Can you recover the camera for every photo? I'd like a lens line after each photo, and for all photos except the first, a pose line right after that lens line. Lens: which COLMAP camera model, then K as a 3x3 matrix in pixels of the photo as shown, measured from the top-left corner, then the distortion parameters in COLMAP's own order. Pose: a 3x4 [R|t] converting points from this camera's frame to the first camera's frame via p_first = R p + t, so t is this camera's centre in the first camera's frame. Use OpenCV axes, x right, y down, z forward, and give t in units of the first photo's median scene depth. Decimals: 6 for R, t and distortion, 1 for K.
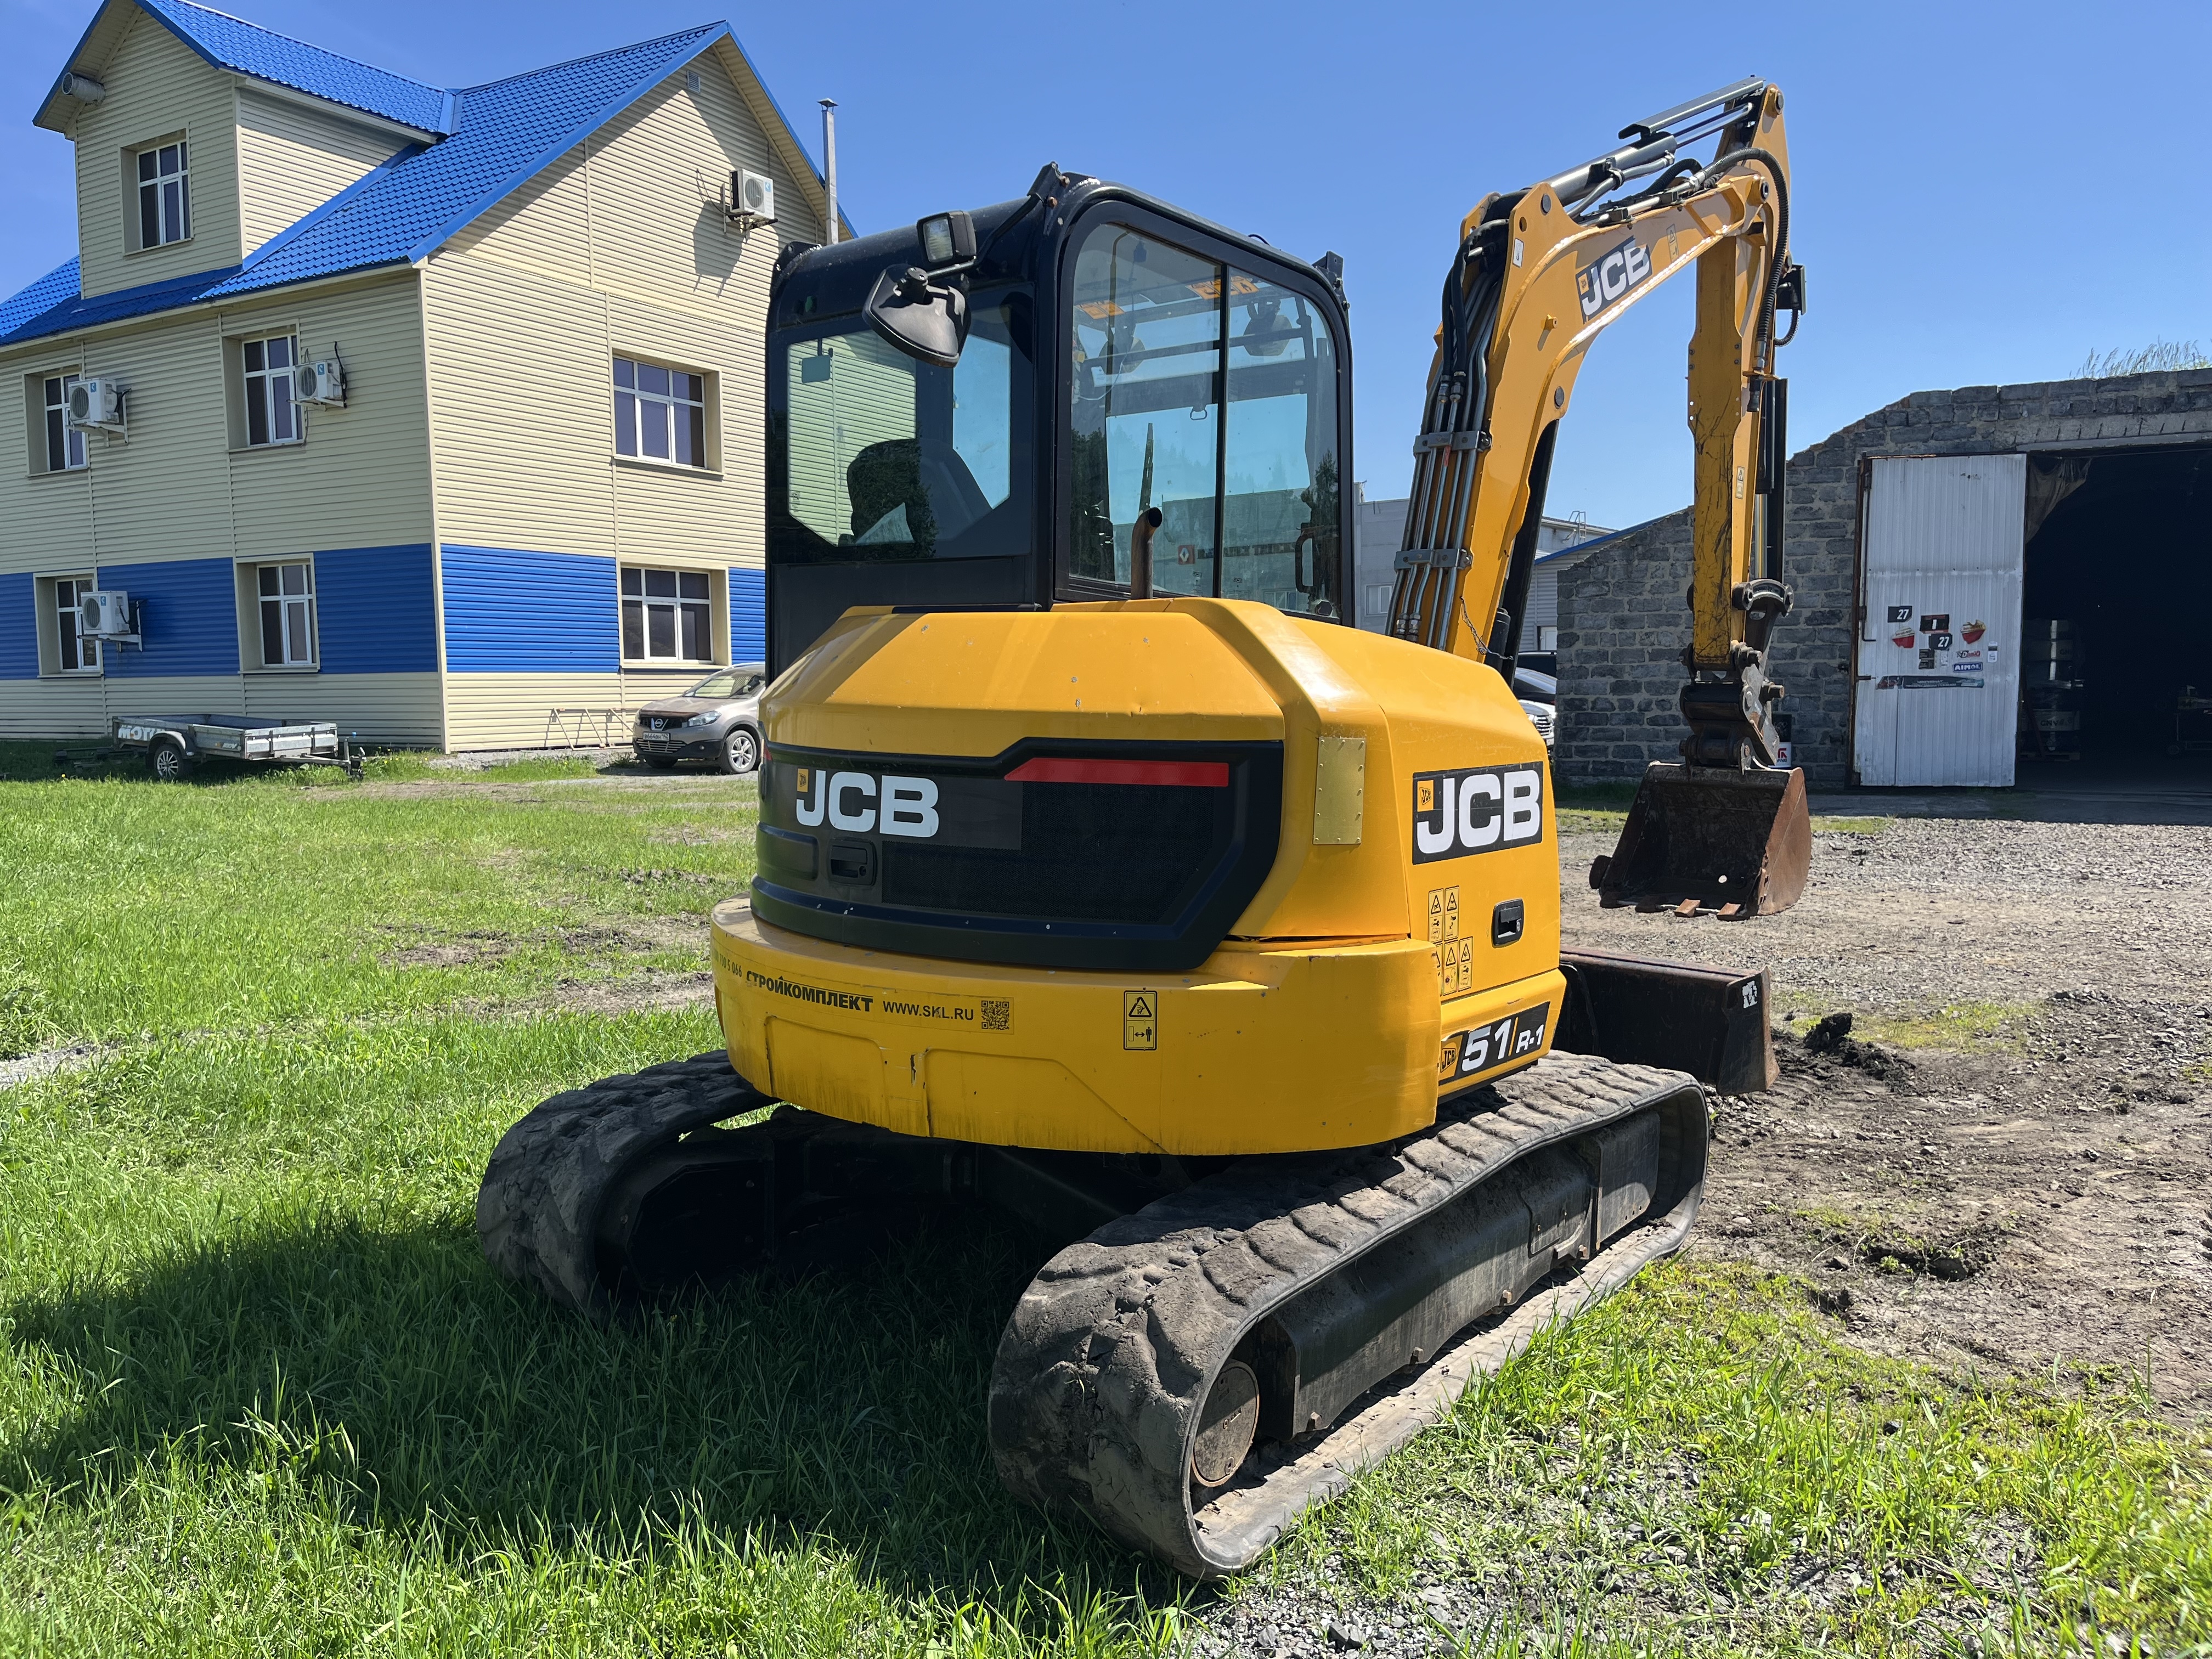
lens RADIAL K [[1671.6, 0, 1106.0], [0, 1671.6, 829.5], [0, 0, 1]] dist [0.044976, -0.064451]
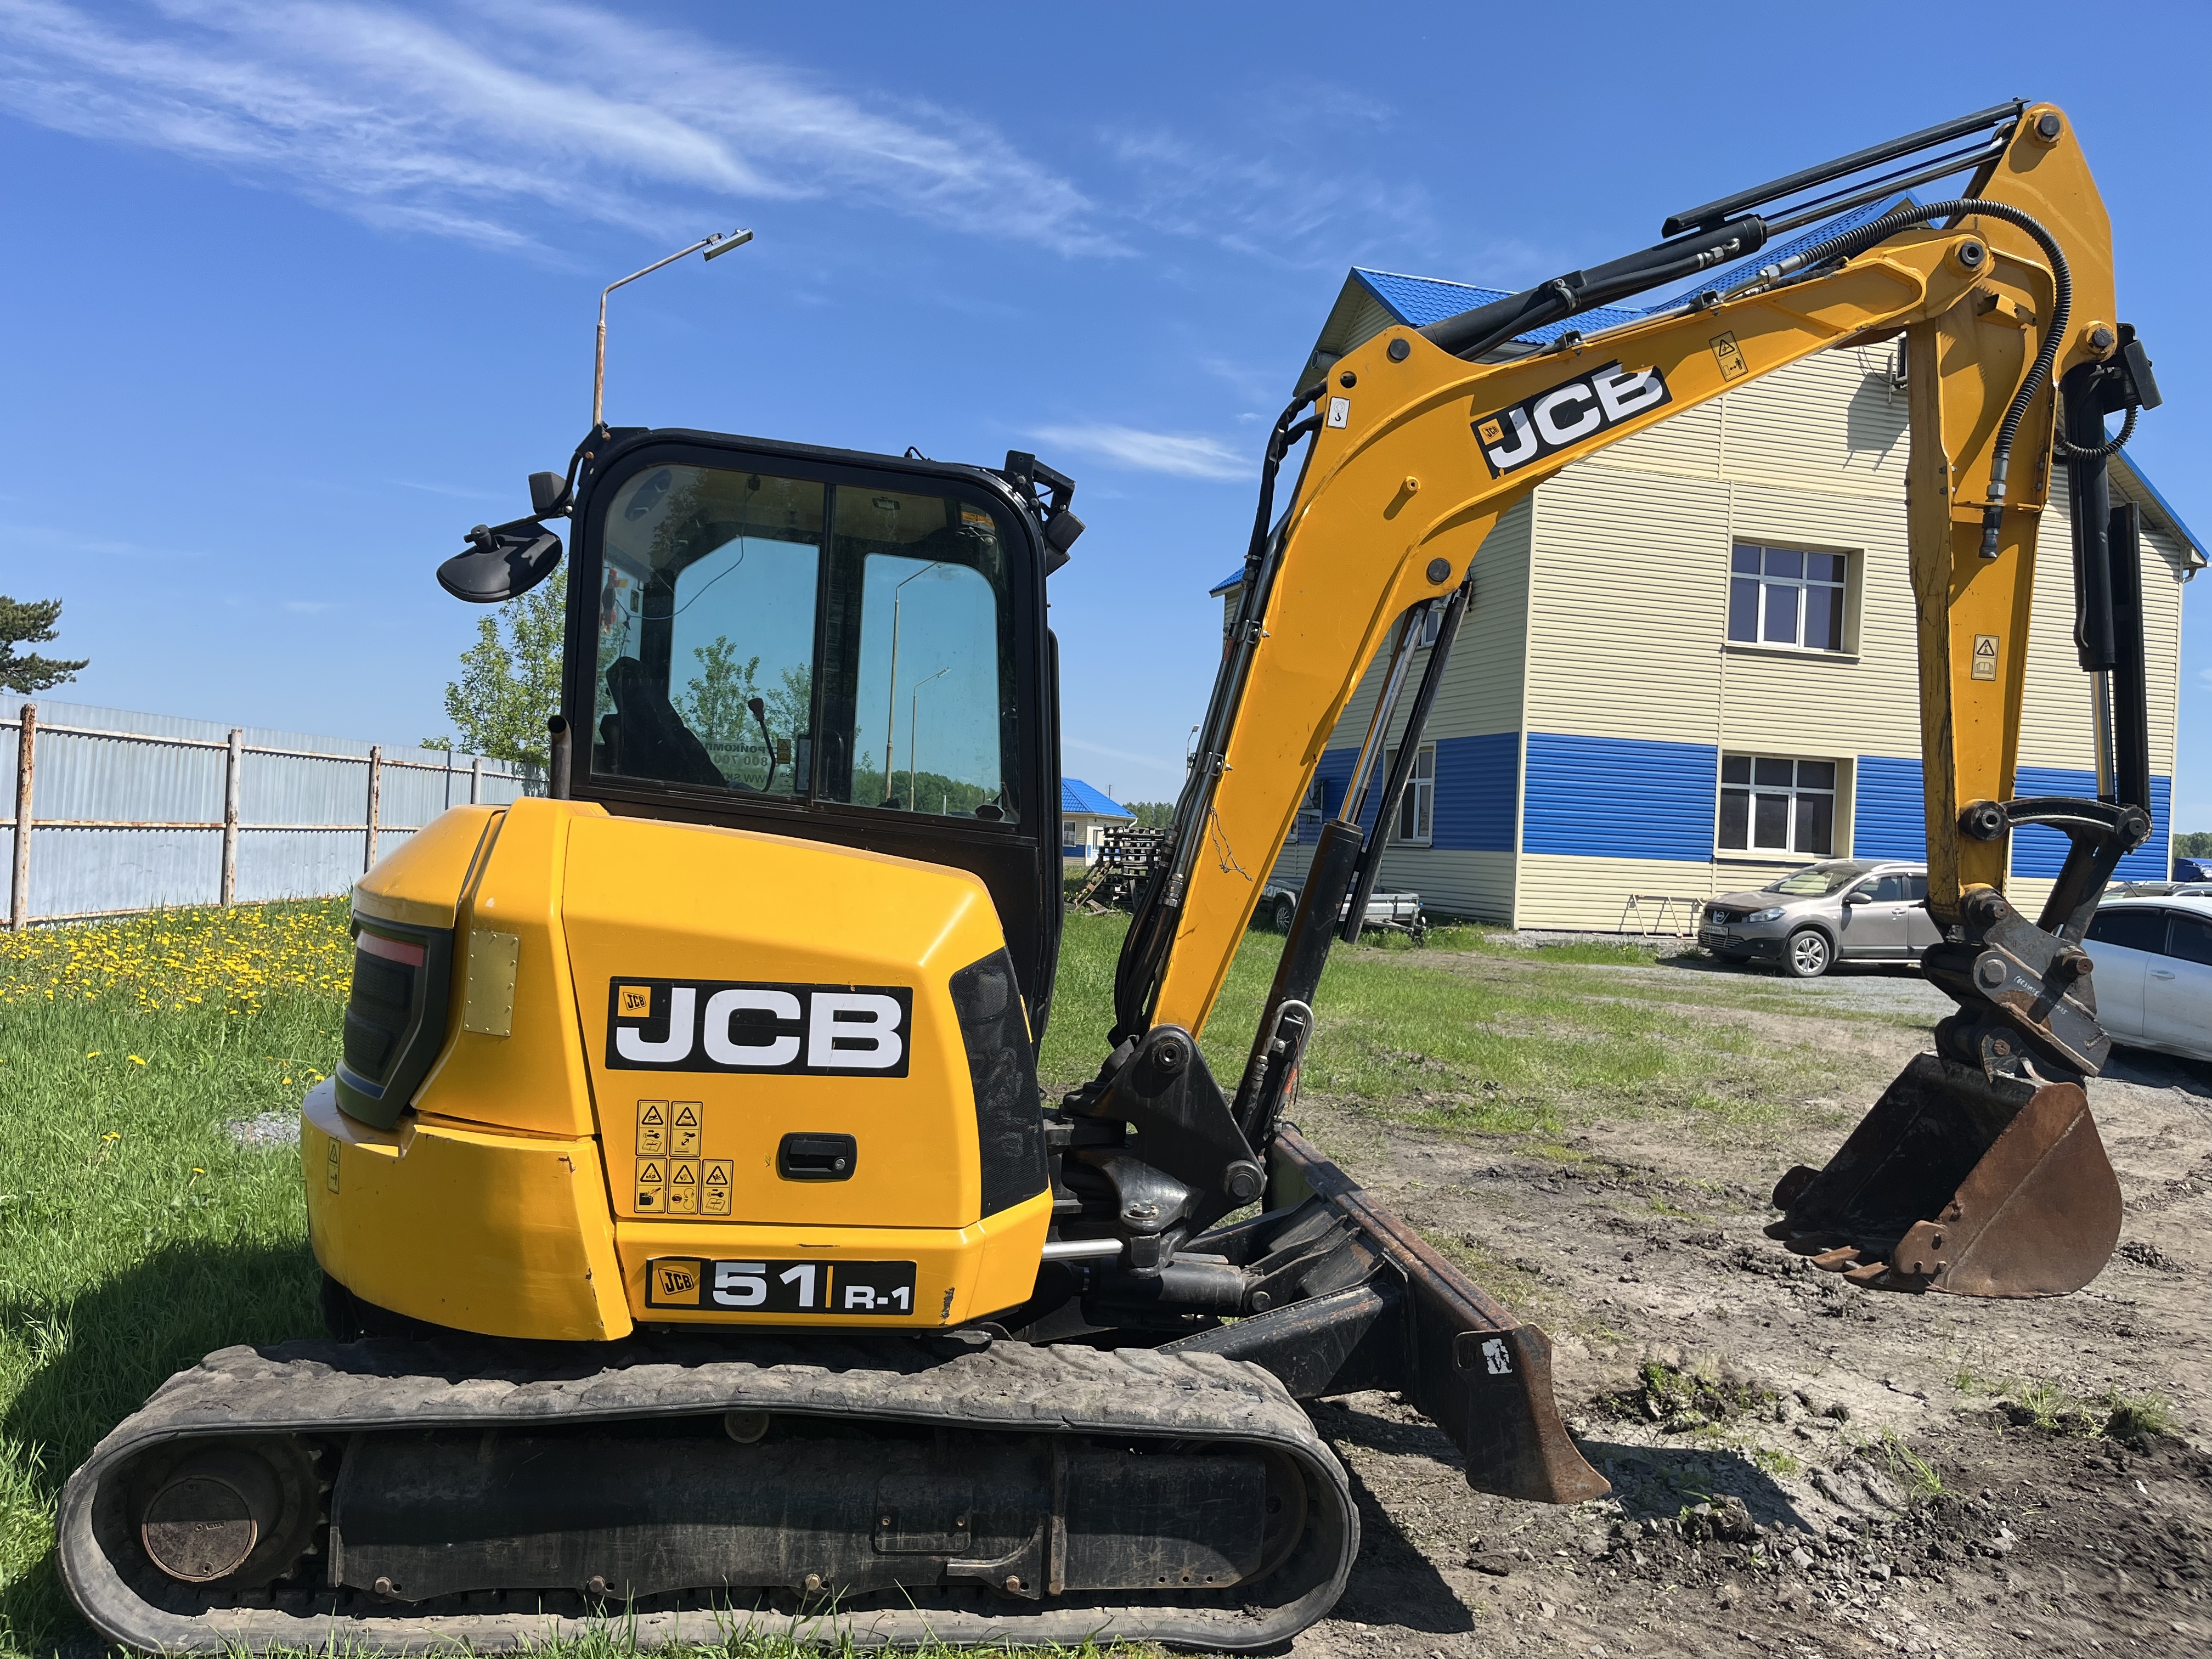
lens RADIAL K [[1676.2, 0, 1106.0], [0, 1676.2, 829.5], [0, 0, 1]] dist [0.046013, -0.051573]
pose [[0.723871, 0.039738, -0.688790, 0.143149], [-0.114337, 0.991445, -0.062961, -0.012019], [0.680396, 0.124330, 0.722222, 0.061134]]
